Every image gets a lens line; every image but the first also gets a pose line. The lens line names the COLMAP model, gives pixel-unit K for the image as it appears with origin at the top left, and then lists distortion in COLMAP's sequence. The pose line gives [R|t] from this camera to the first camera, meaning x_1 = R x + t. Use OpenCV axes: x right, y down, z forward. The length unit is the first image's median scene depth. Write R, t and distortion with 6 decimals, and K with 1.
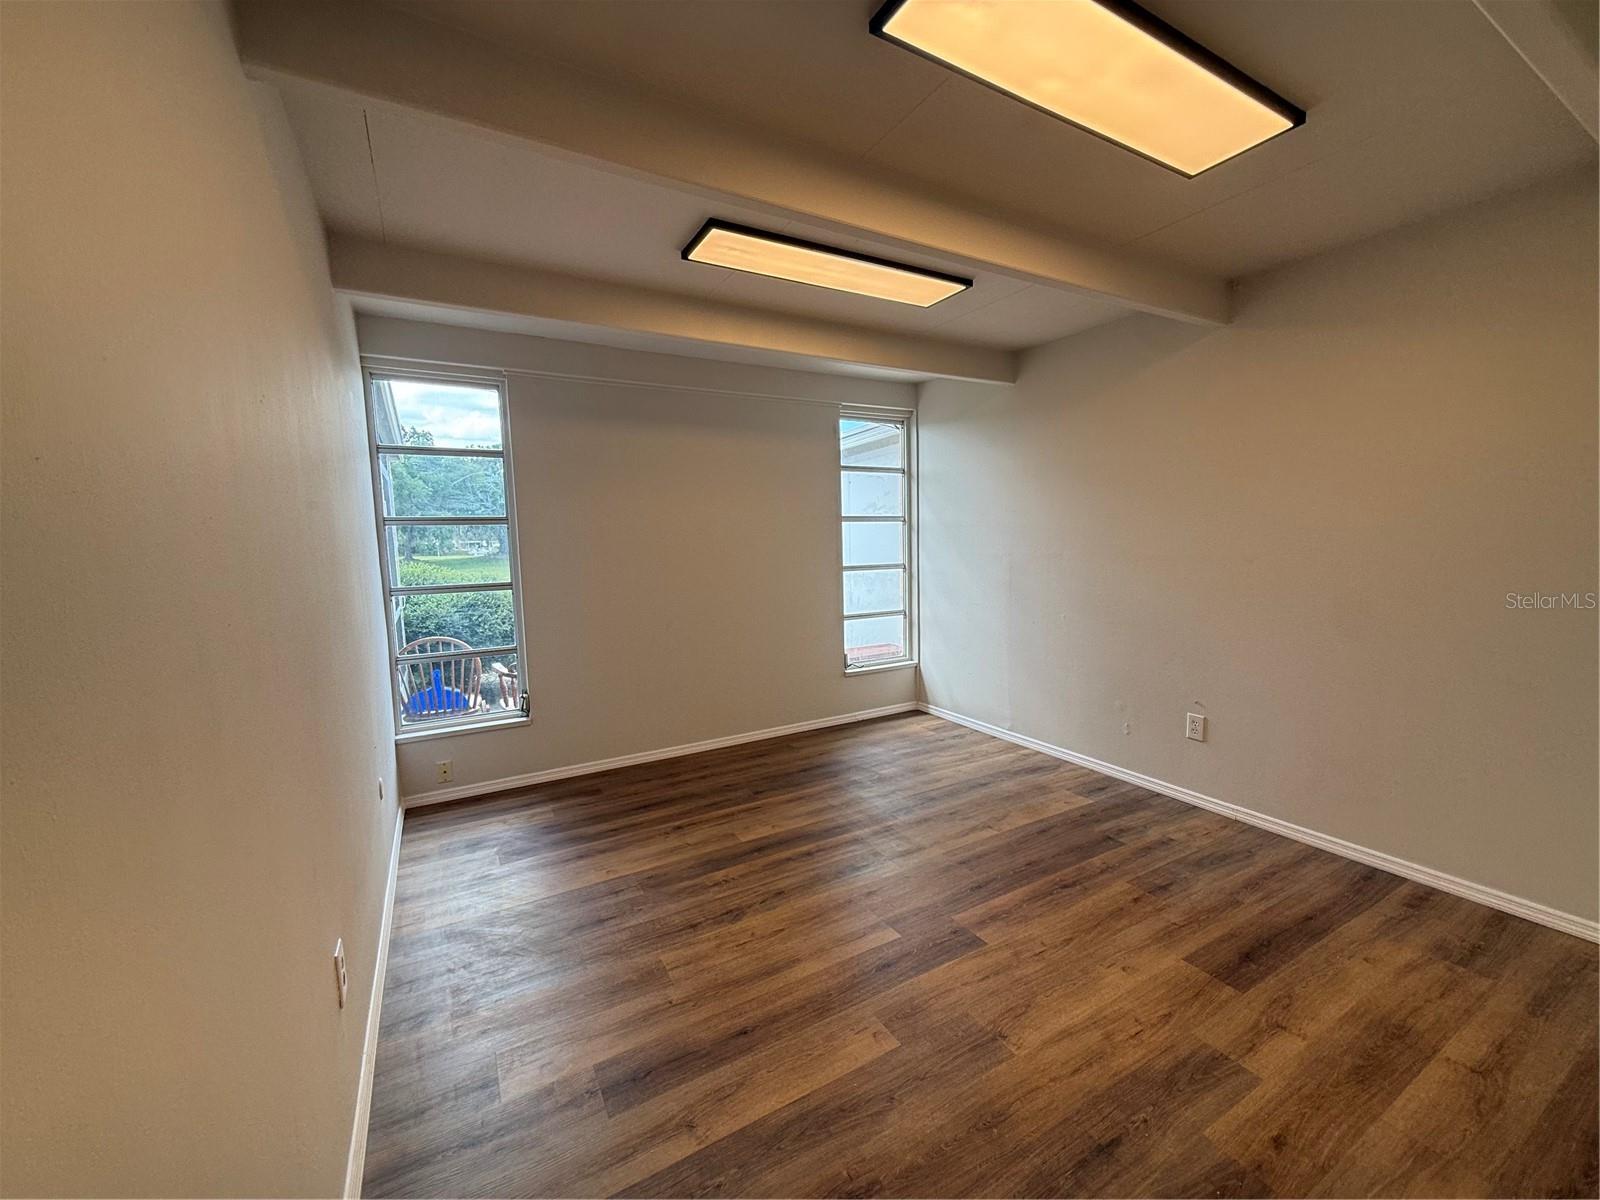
lens RADIAL K [[640.3, 0, 802.2], [0, 640.3, 599.0], [0, 0, 1]] dist [0.000078, 0.000316]
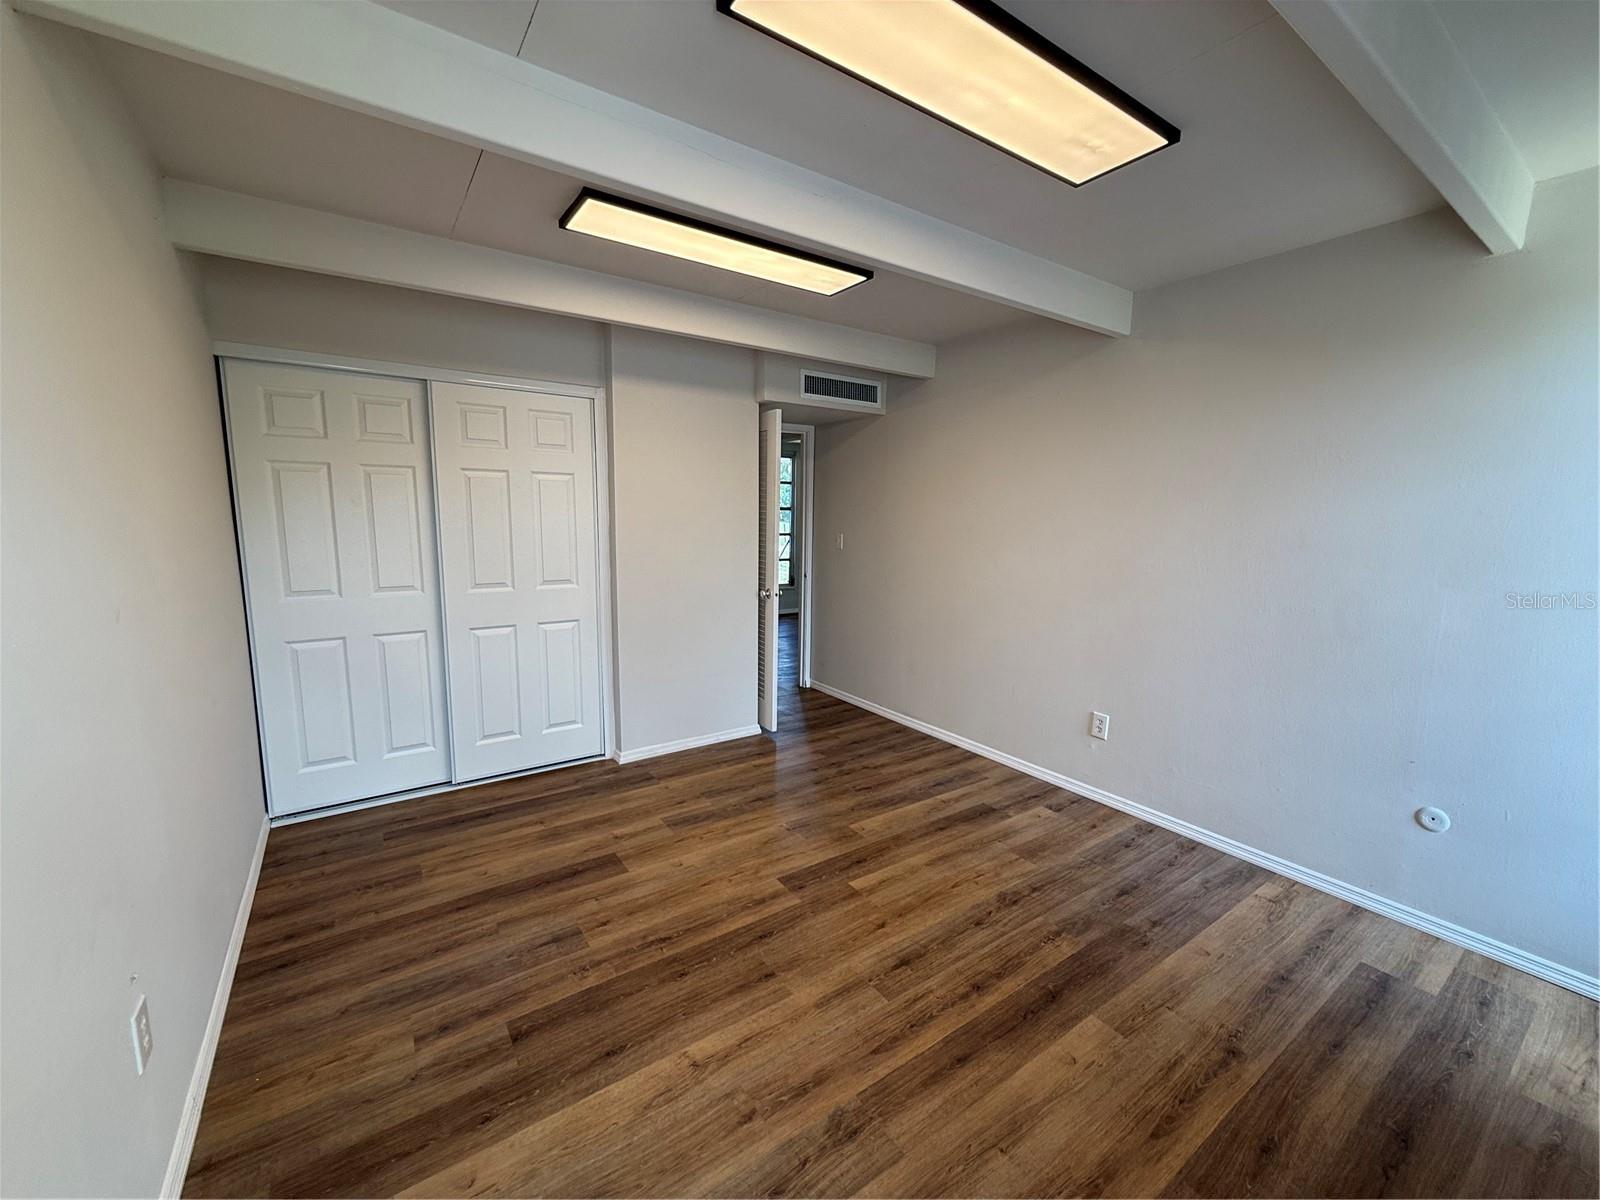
lens RADIAL K [[640.3, 0, 802.2], [0, 640.3, 599.0], [0, 0, 1]] dist [0.000078, 0.000316]
pose [[-0.996223, 0.019996, -0.084503, 0.279957], [-0.000317, 0.972283, 0.233806, -0.208451], [0.086836, 0.232950, -0.968604, 1.718599]]
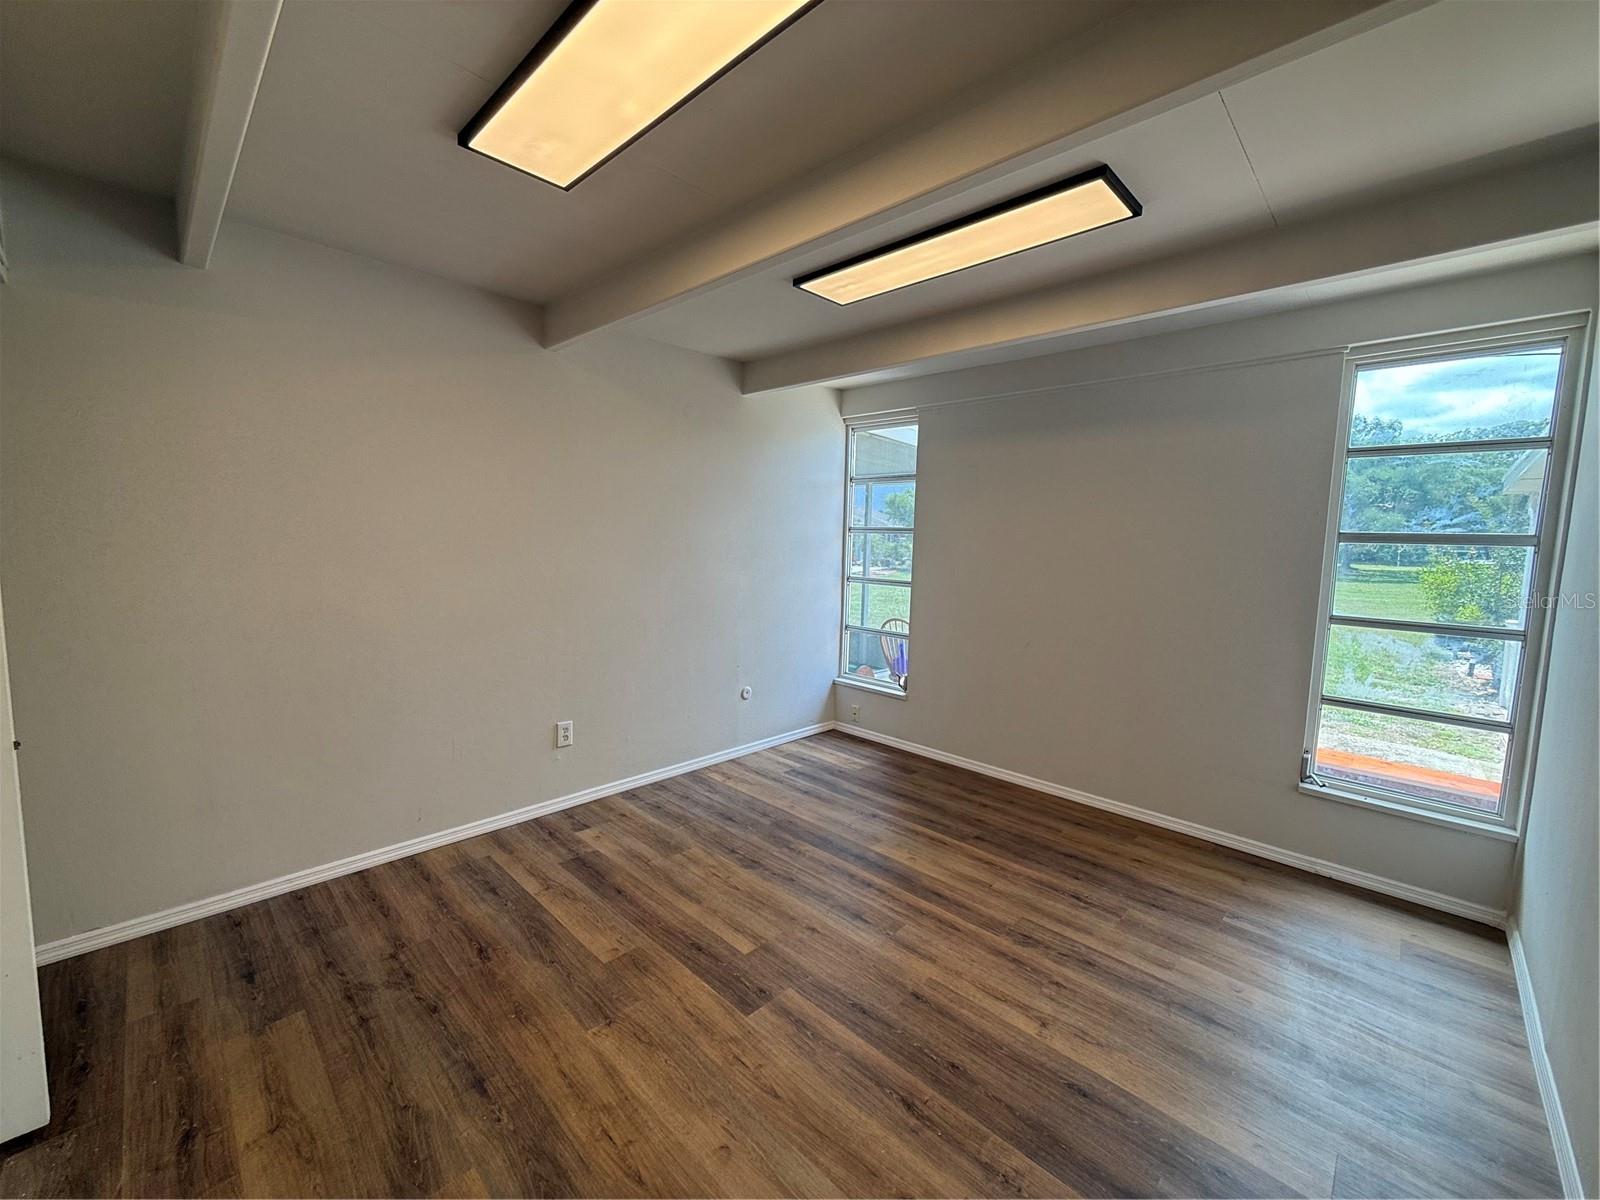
lens RADIAL K [[640.3, 0, 802.2], [0, 640.3, 599.0], [0, 0, 1]] dist [0.000078, 0.000316]
pose [[0.279183, 0.122164, -0.952435, 0.922050], [-0.125051, 0.988053, 0.090077, -0.108954], [0.952061, 0.093955, 0.291124, 0.638837]]
